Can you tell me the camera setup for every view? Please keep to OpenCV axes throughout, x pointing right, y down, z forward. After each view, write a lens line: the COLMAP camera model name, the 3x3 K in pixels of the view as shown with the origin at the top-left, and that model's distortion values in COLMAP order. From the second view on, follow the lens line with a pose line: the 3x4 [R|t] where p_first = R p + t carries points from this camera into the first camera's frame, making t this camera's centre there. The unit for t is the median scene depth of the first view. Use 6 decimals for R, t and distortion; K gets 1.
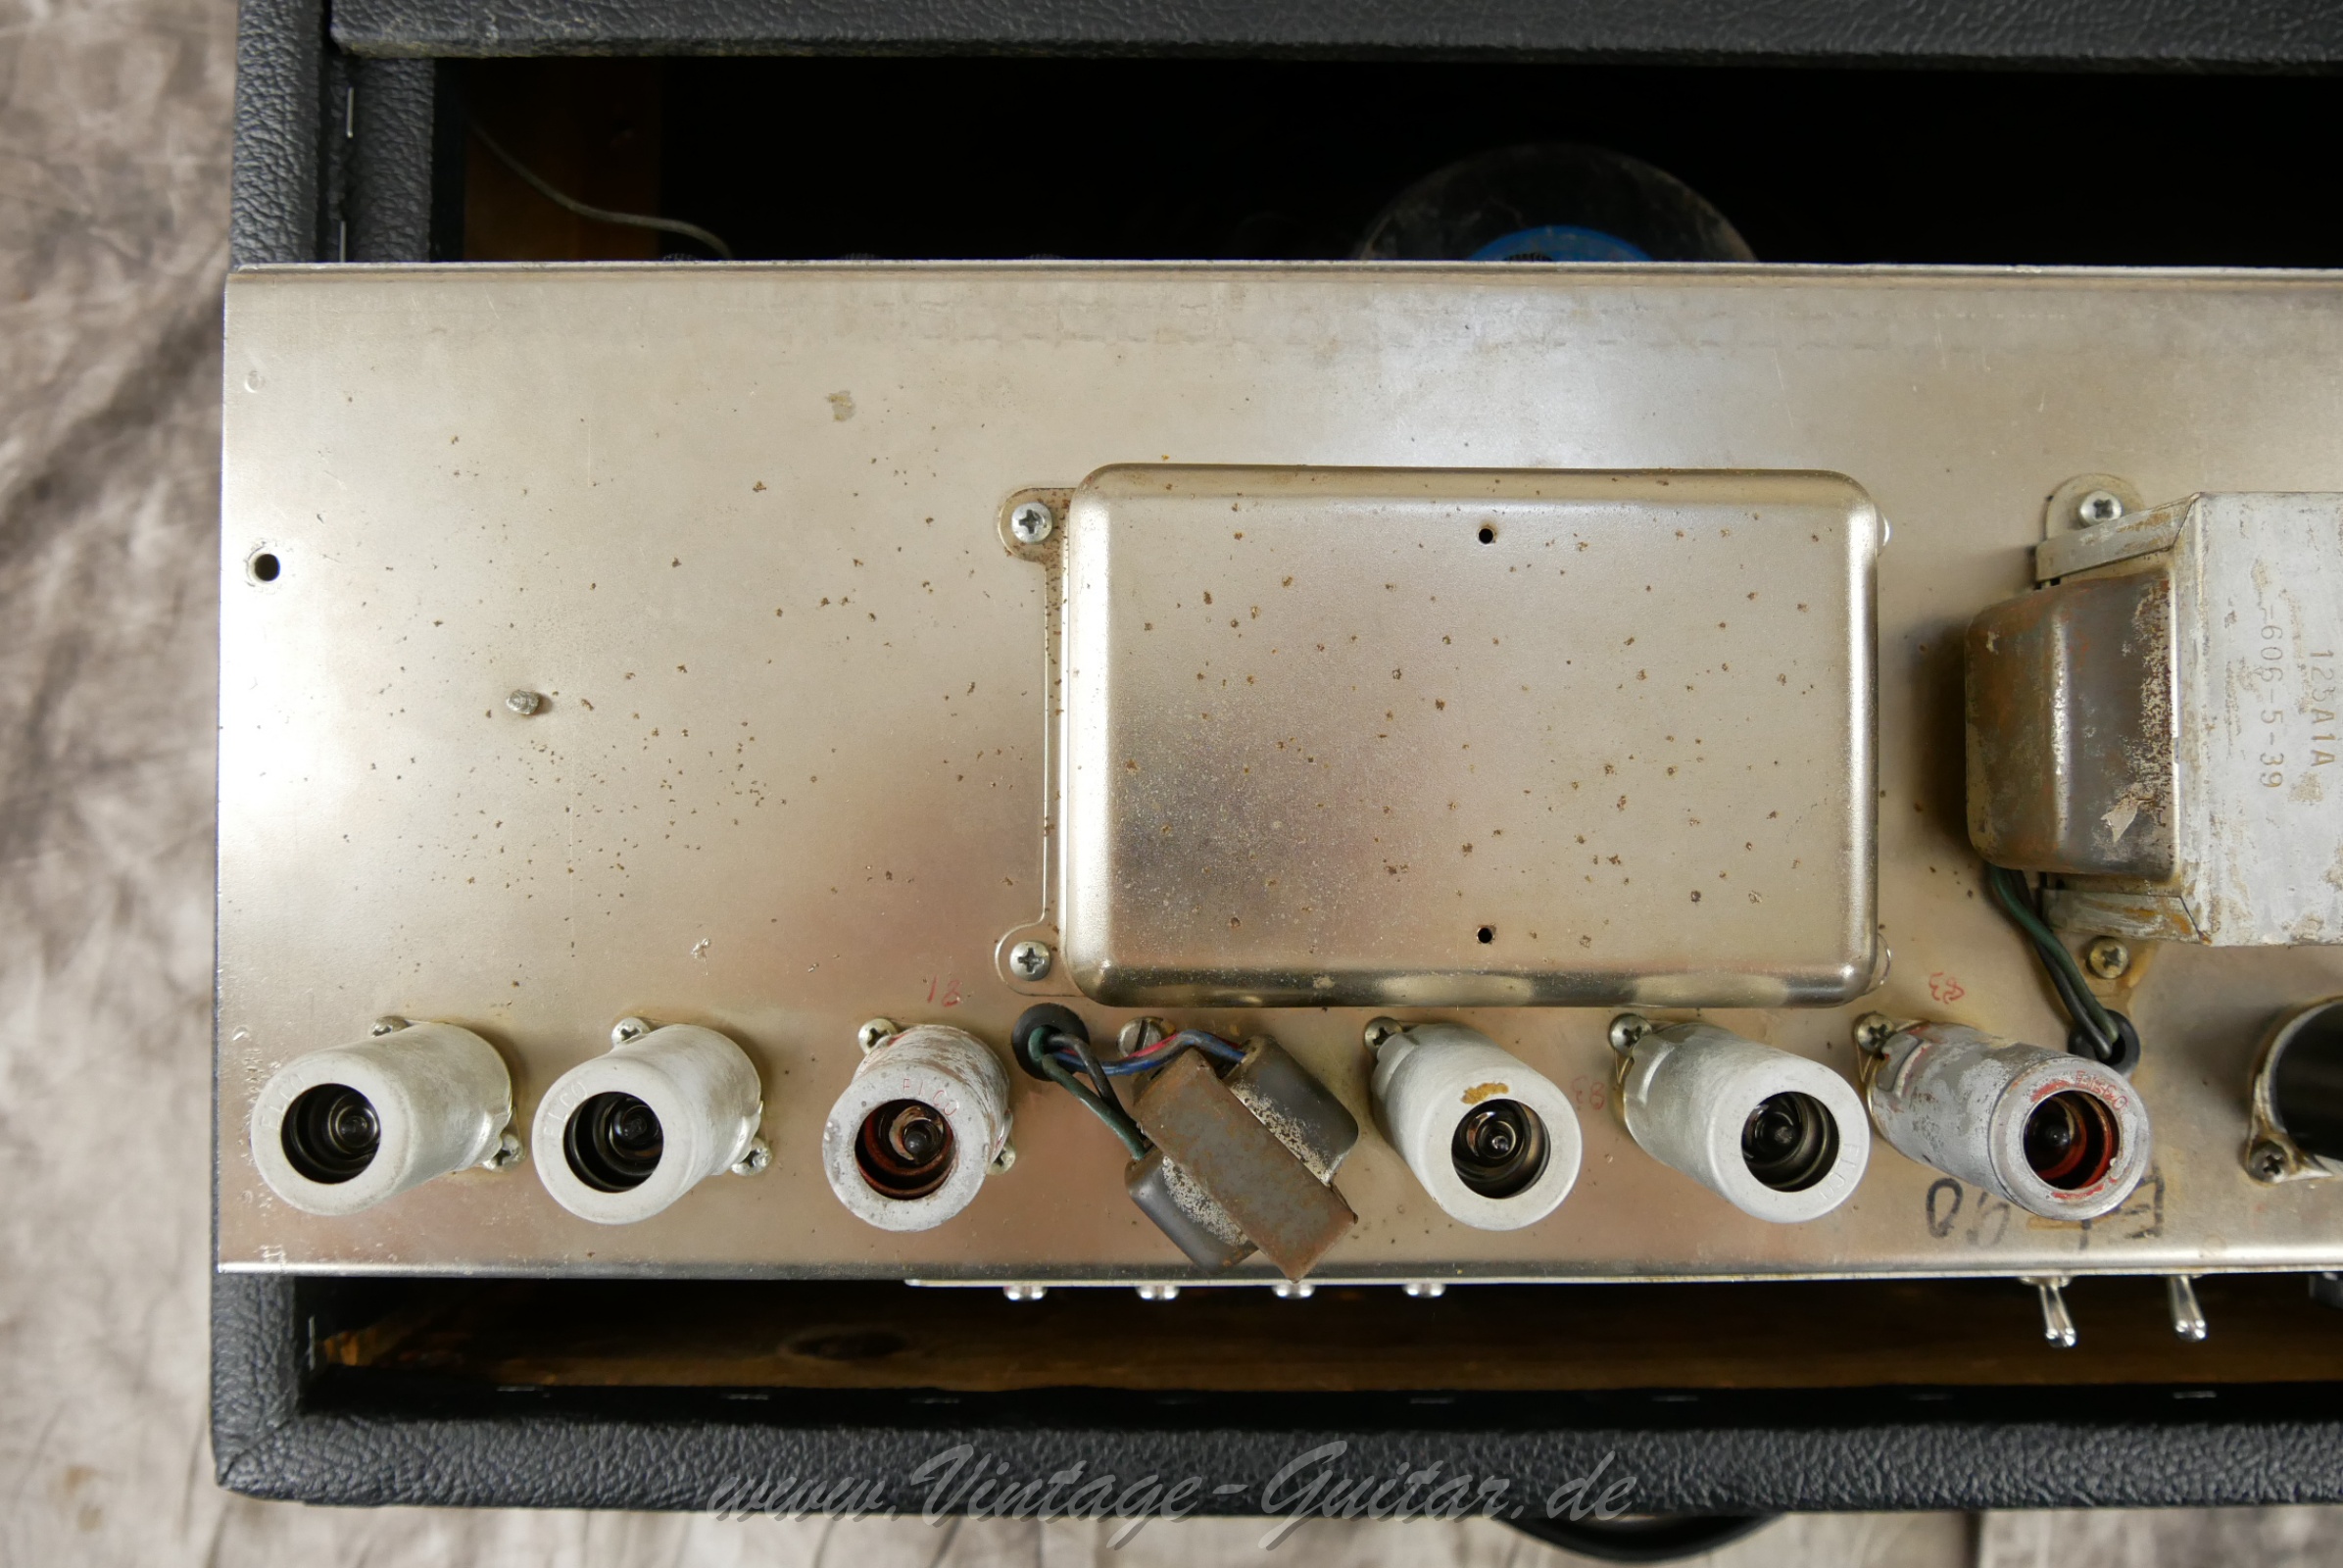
lens RADIAL K [[2261.9, 0, 1177.0], [0, 2261.9, 573.6], [0, 0, 1]] dist [-0.091229, 0.131498]
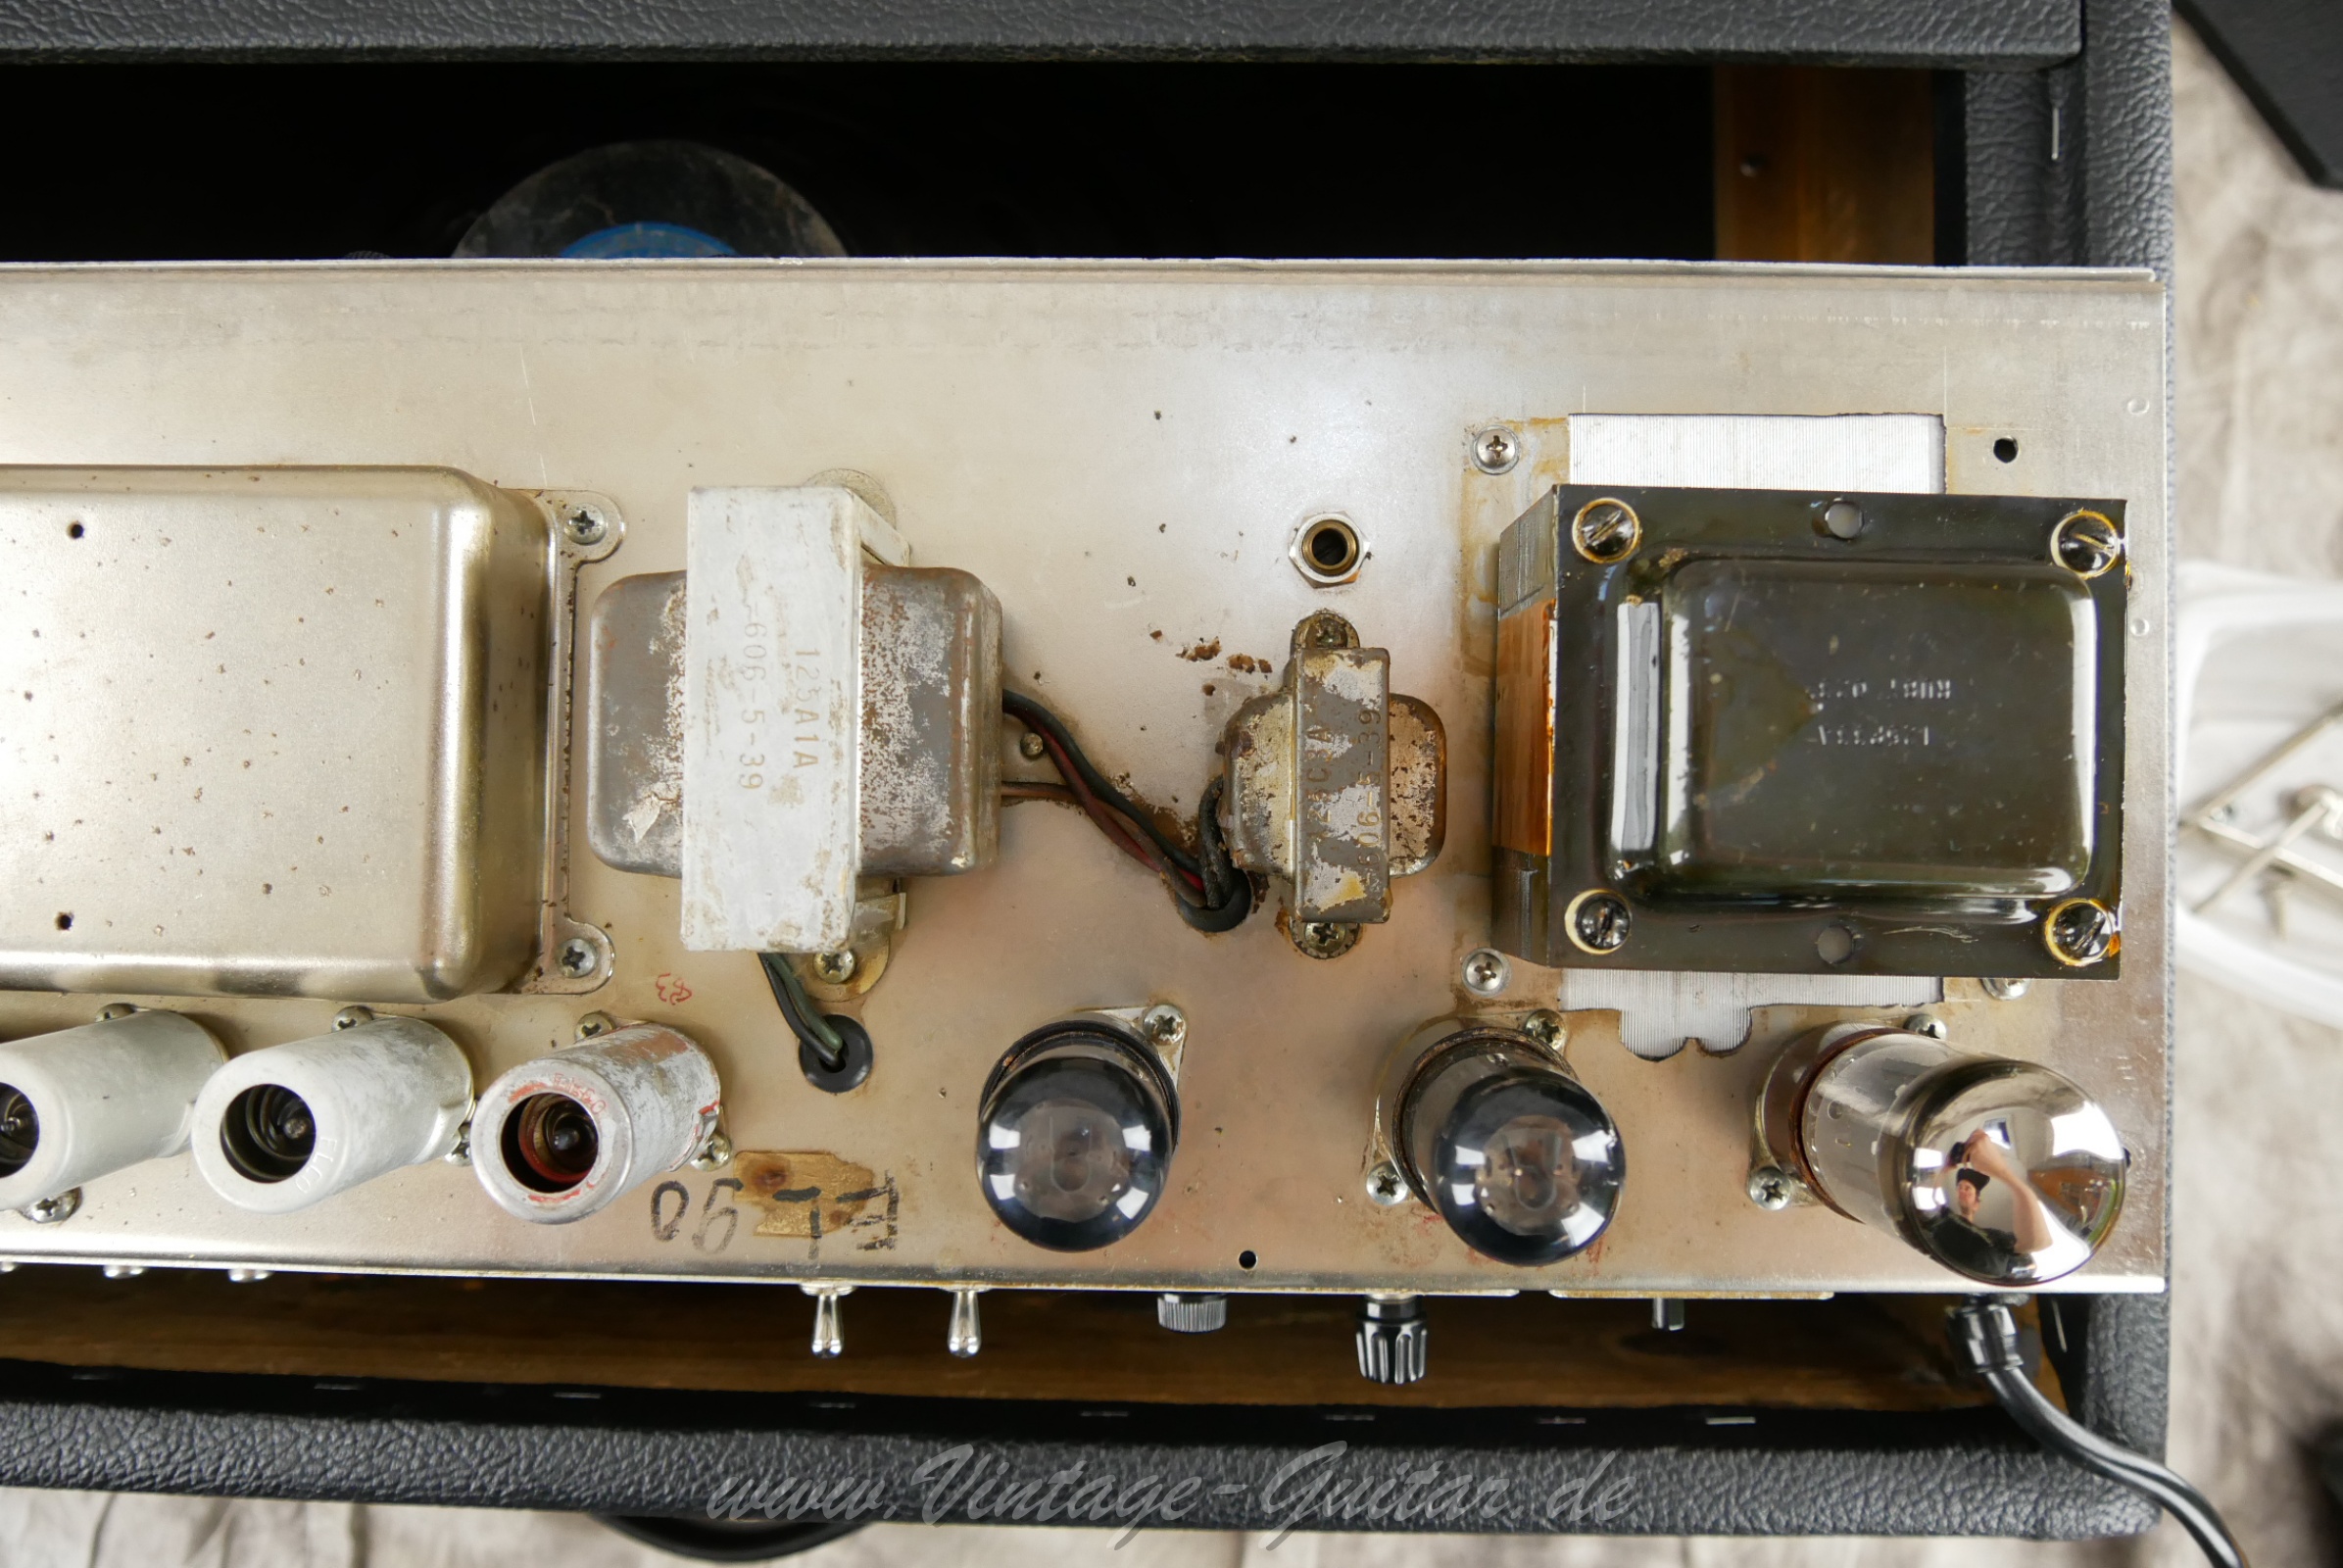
lens RADIAL K [[2273.7, 0, 1170.1], [0, 2273.7, 537.5], [0, 0, 1]] dist [-0.099908, 0.146918]
pose [[0.998872, 0.002591, -0.047410, 0.290439], [-0.003357, 0.999865, -0.016099, 0.000487], [0.047362, 0.016240, 0.998746, 0.006894]]
